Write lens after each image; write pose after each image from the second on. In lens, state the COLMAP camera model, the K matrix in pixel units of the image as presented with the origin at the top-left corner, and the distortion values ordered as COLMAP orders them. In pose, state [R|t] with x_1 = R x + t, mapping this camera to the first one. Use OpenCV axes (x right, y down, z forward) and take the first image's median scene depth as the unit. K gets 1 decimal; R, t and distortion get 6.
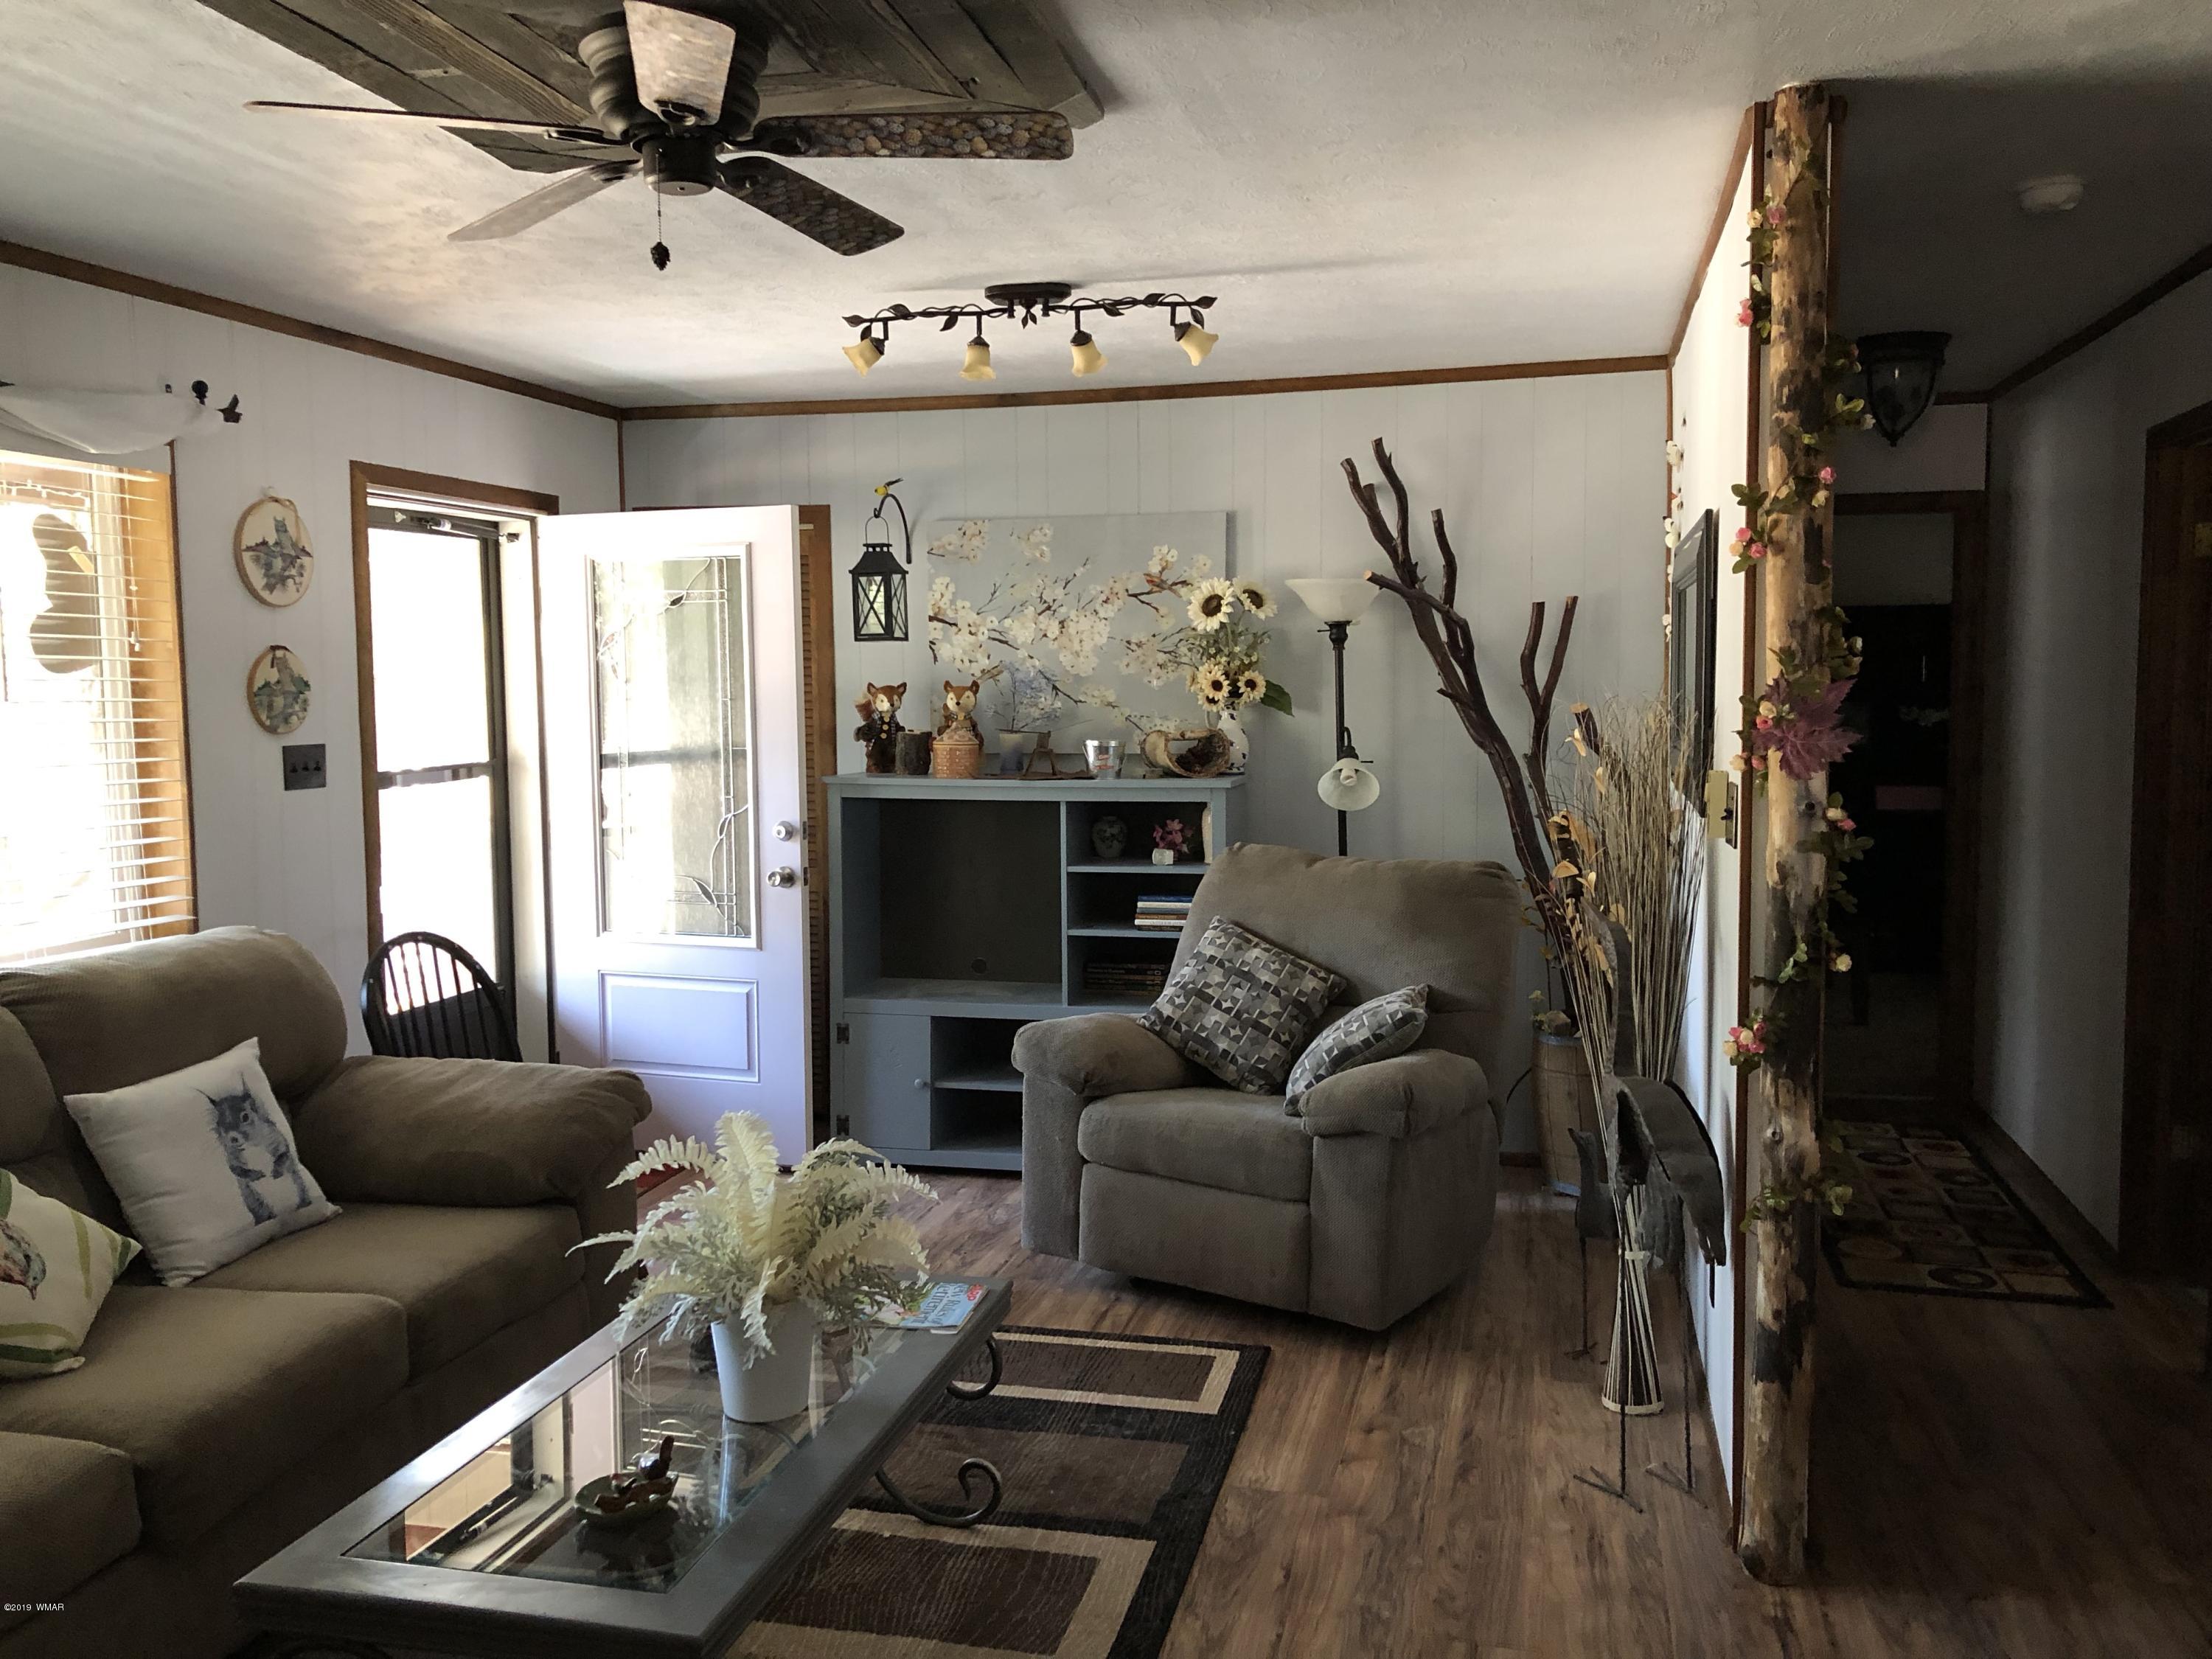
lens RADIAL K [[1774.2, 0, 1097.2], [0, 1774.2, 813.0], [0, 0, 1]] dist [0.040313, -0.058234]
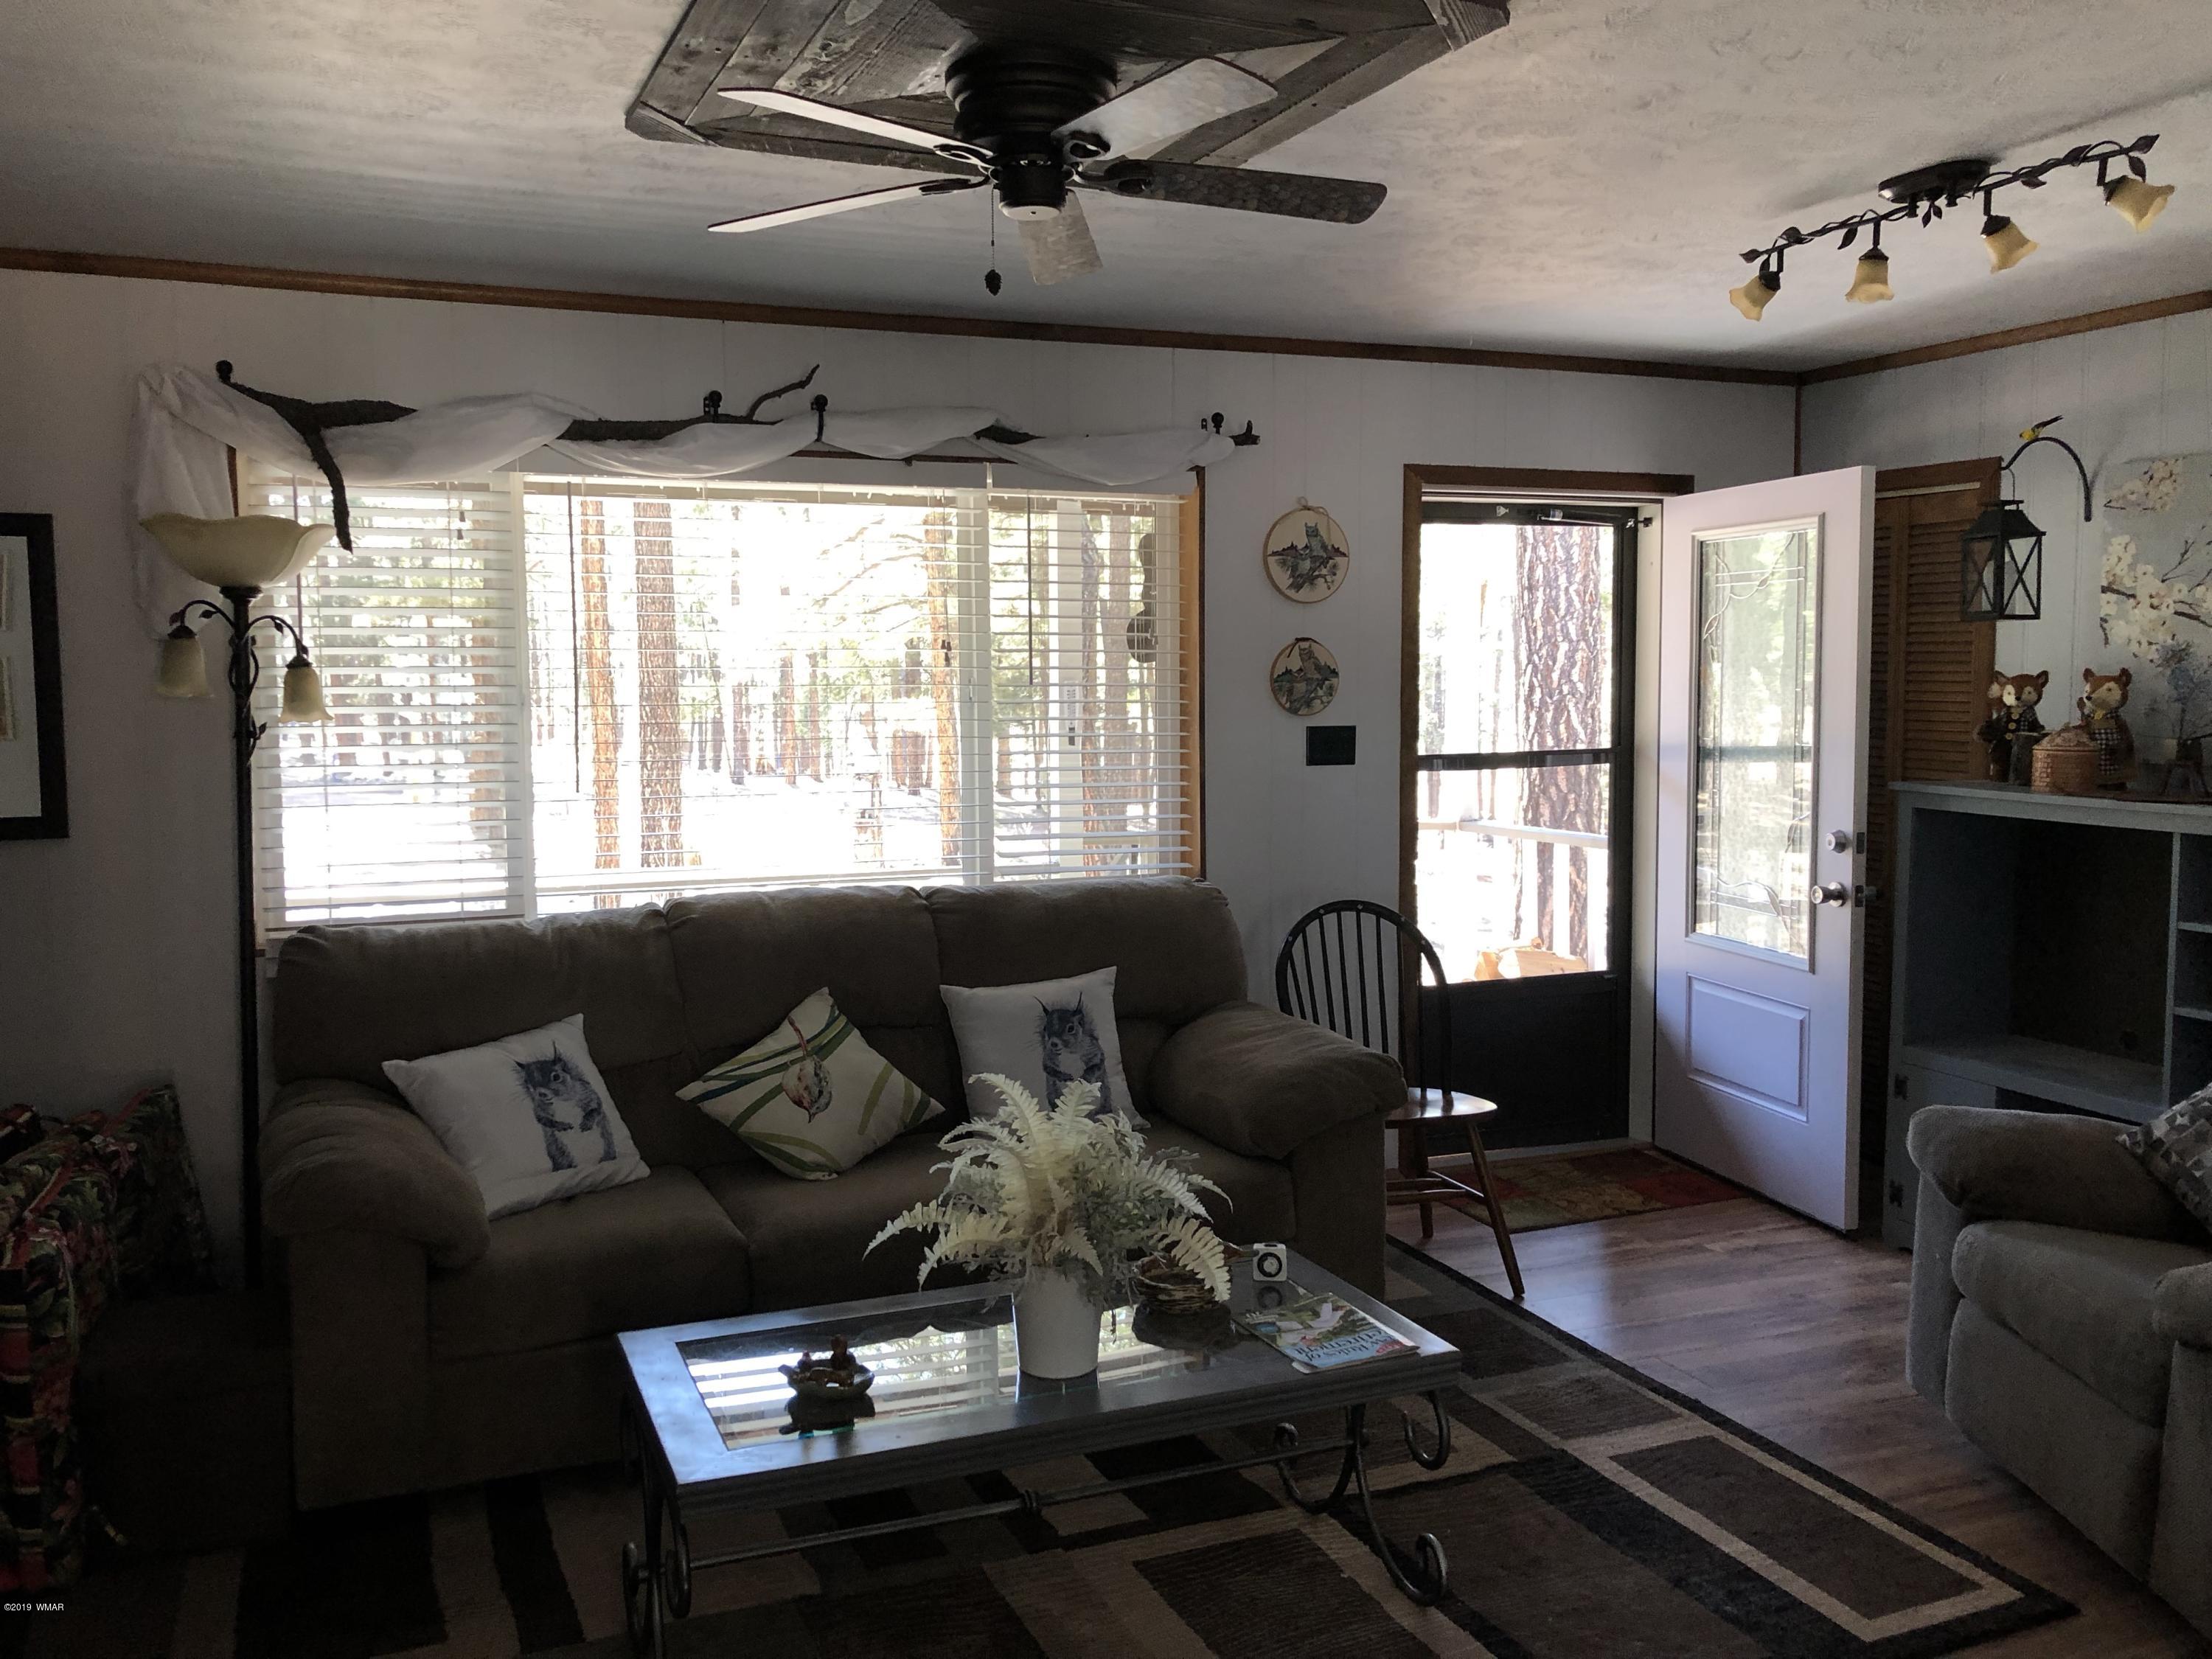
lens RADIAL K [[1774.2, 0, 1073.7], [0, 1774.2, 818.9], [0, 0, 1]] dist [0.040313, -0.058234]
pose [[0.586288, 0.072890, -0.806817, 0.364909], [-0.062306, 0.997051, 0.044800, -0.019821], [0.807703, 0.024004, 0.589100, 0.216081]]
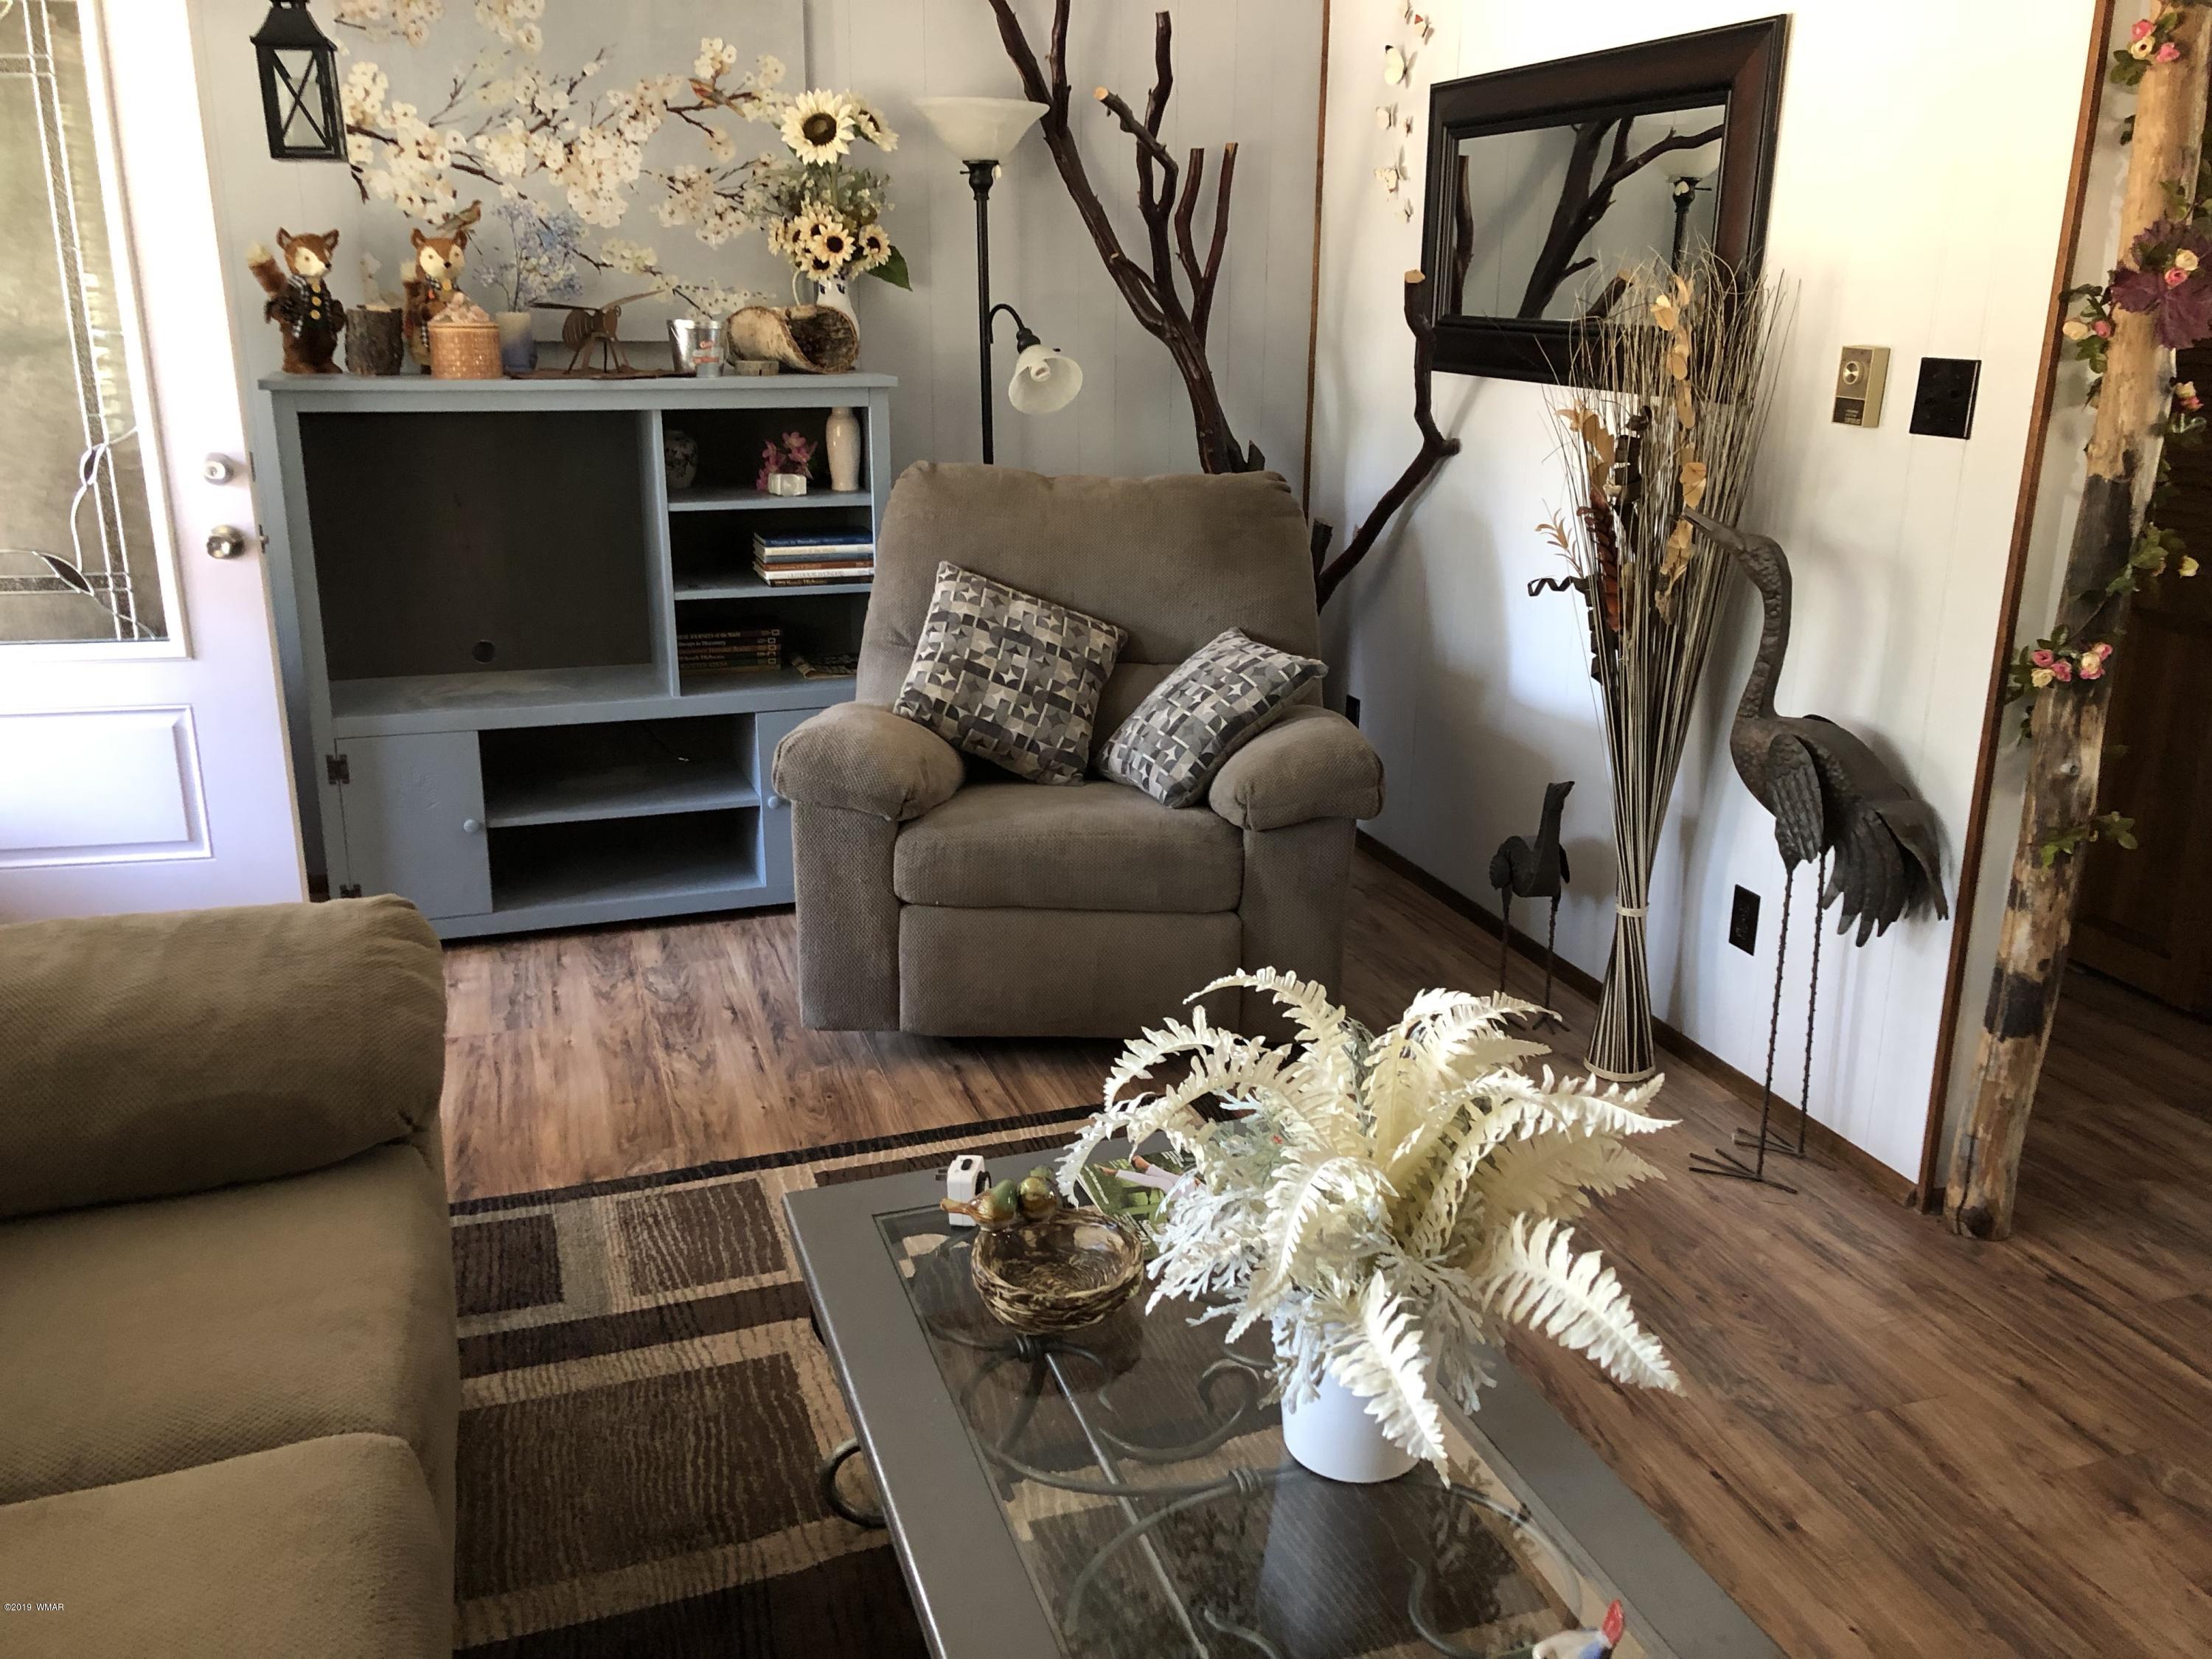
lens RADIAL K [[1774.2, 0, 1106.0], [0, 1774.2, 822.6], [0, 0, 1]] dist [0.040313, -0.058234]
pose [[0.844866, -0.144776, 0.515016, -0.301458], [0.027193, 0.973064, 0.228928, -0.005187], [-0.534286, -0.179408, 0.826045, 0.333166]]
